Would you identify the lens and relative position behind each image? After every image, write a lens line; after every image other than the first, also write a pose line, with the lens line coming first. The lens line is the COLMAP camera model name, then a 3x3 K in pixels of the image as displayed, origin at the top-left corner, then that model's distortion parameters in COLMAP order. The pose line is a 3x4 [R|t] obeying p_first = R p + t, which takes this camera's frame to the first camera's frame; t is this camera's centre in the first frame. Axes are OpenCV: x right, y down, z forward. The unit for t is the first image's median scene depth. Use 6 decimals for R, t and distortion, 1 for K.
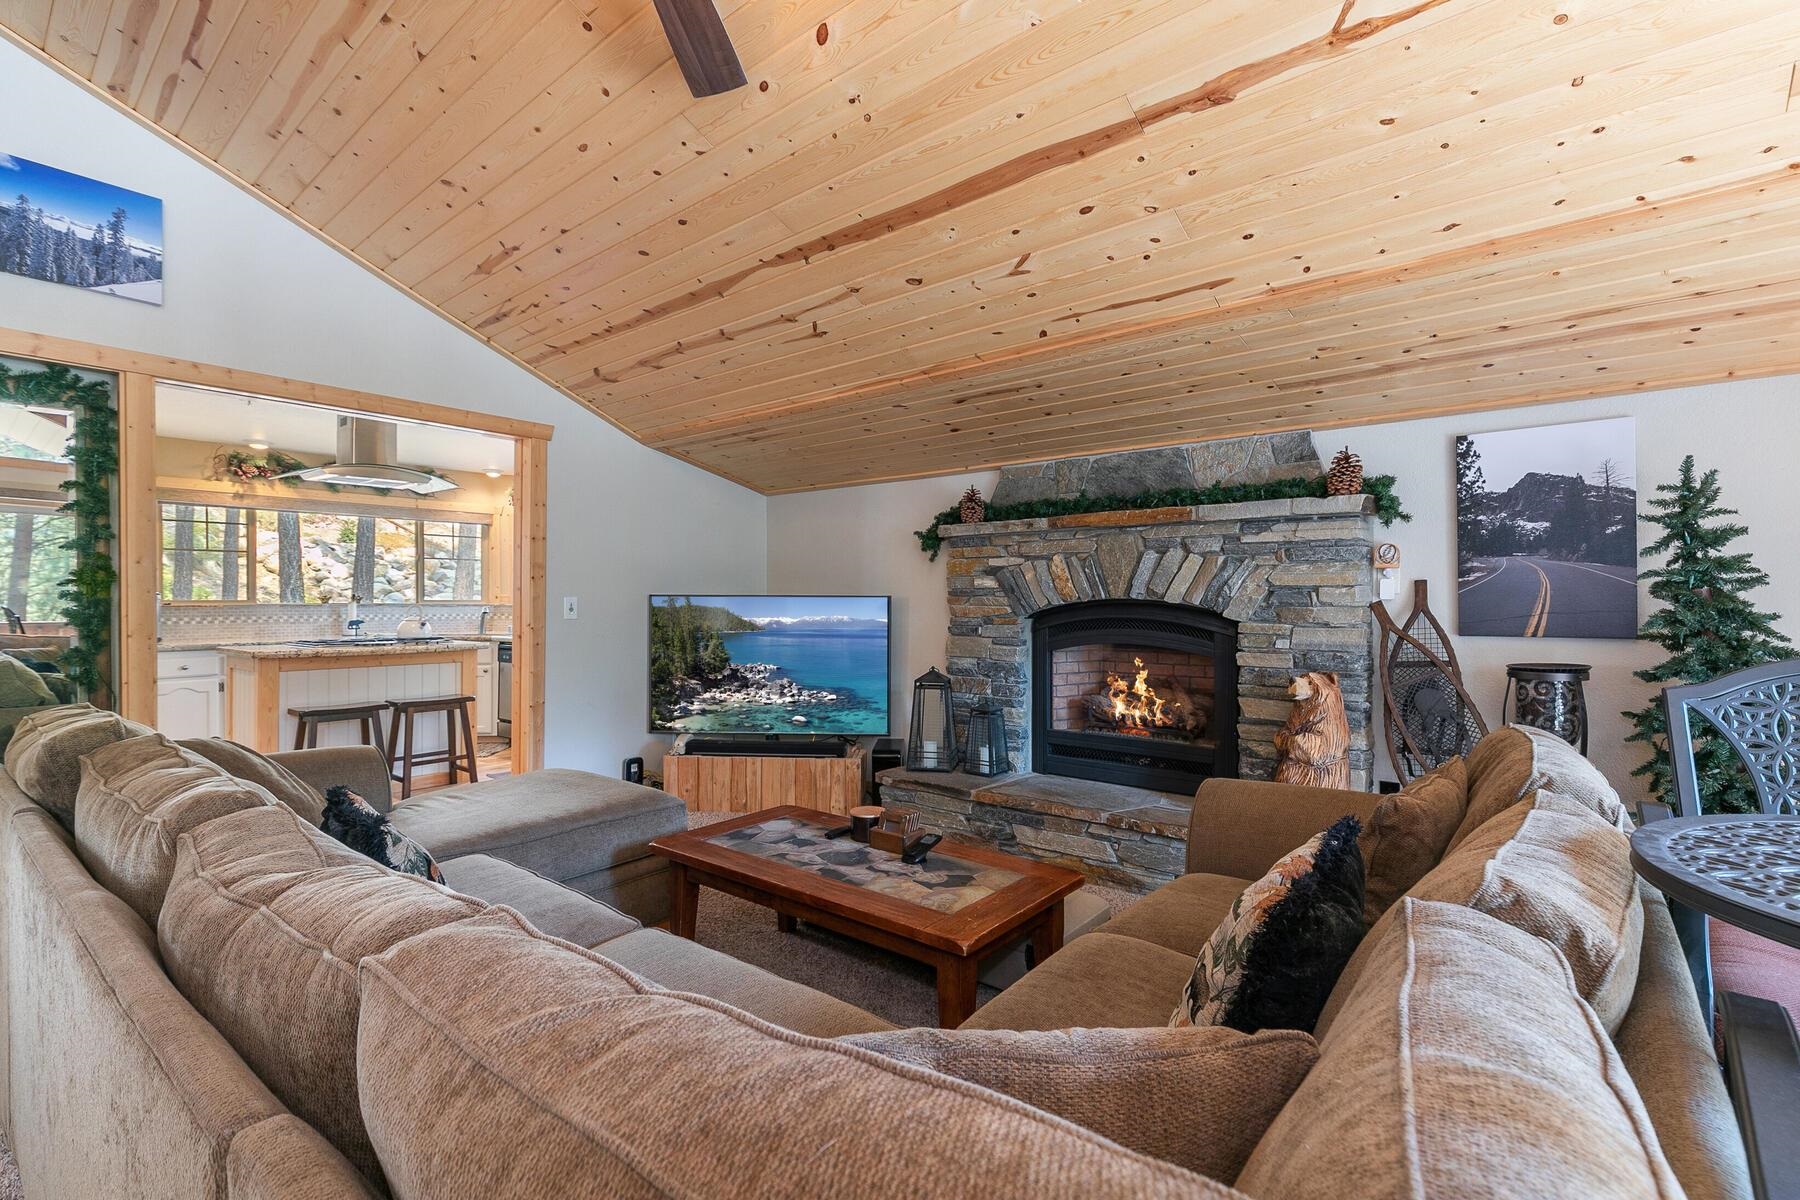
lens RADIAL K [[797.5, 0, 900.0], [0, 797.5, 600.0], [0, 0, 1]] dist [-0.000518, -0.000021]
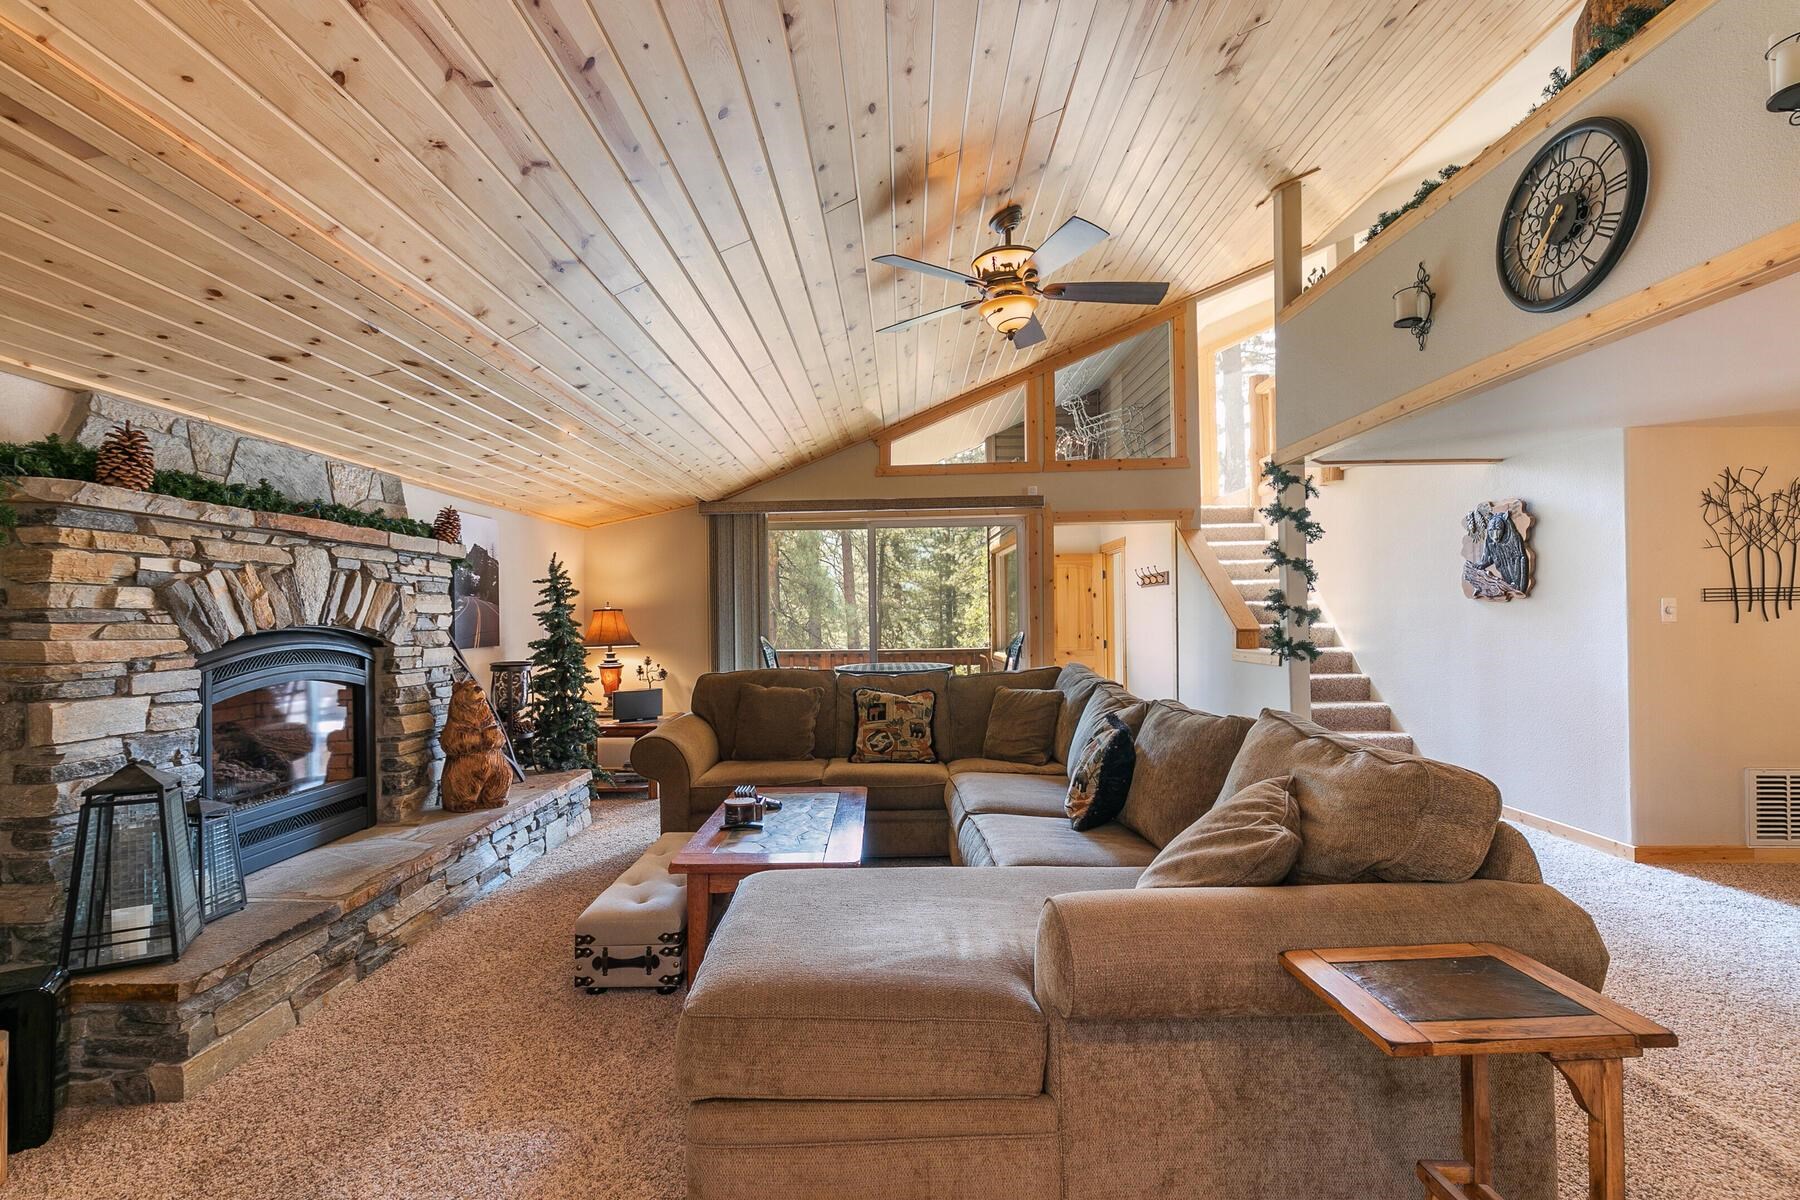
lens RADIAL K [[797.5, 0, 900.0], [0, 797.5, 600.0], [0, 0, 1]] dist [-0.000518, -0.000021]
pose [[-0.632324, 0.024058, 0.774330, -0.771773], [0.005515, 0.999632, -0.026555, -0.002710], [-0.774684, -0.012521, -0.632224, 1.072183]]
